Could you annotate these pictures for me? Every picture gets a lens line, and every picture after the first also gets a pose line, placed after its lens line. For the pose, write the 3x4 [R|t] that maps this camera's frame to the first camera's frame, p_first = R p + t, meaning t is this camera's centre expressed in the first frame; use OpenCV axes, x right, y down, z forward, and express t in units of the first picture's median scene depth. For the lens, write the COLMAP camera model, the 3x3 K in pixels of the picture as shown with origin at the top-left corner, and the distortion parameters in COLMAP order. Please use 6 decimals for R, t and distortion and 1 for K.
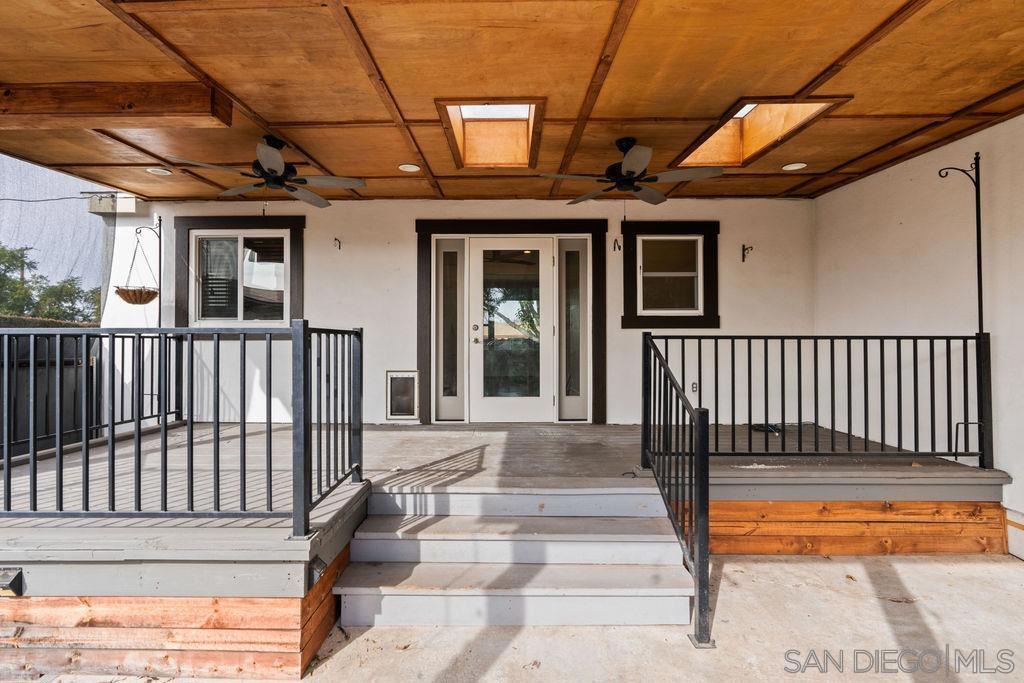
lens RADIAL K [[464.1, 0, 506.9], [0, 464.1, 339.3], [0, 0, 1]] dist [-0.003258, 0.001114]
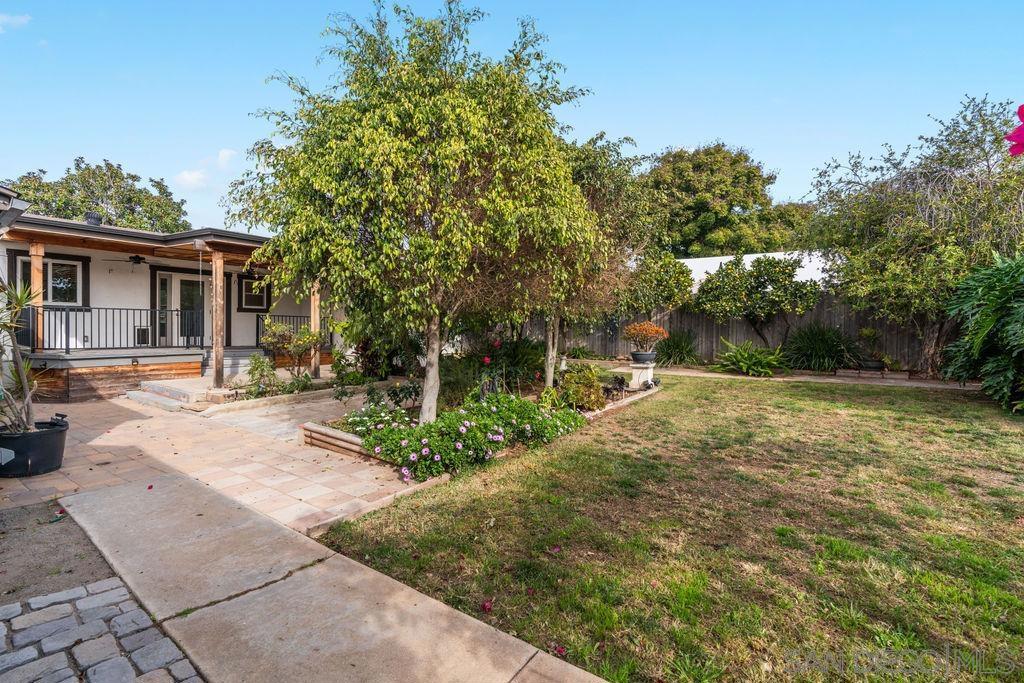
lens RADIAL K [[464.1, 0, 506.1], [0, 464.1, 337.9], [0, 0, 1]] dist [-0.003258, 0.001114]
pose [[0.588706, -0.006777, 0.808319, -1.068018], [-0.026482, 0.999266, 0.027665, 0.012431], [-0.807913, -0.037693, 0.588094, -1.978399]]
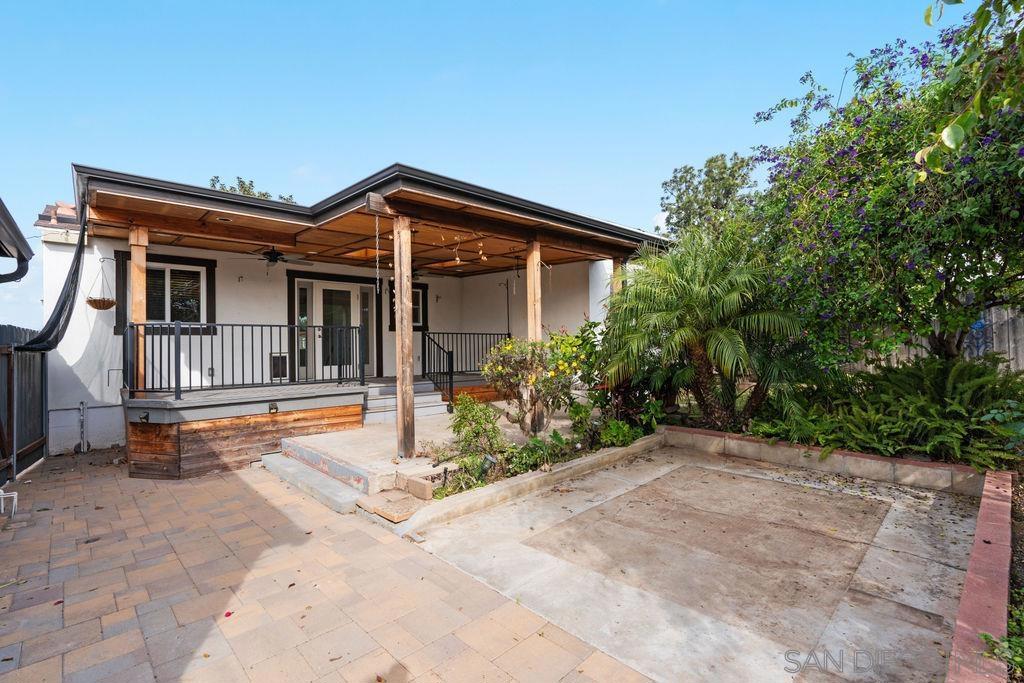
lens RADIAL K [[464.1, 0, 505.6], [0, 464.1, 344.0], [0, 0, 1]] dist [-0.003258, 0.001114]
pose [[0.735000, -0.002246, 0.678064, -0.797357], [0.004985, 0.999985, -0.002091, 0.042706], [-0.678049, 0.004917, 0.735000, -0.914453]]
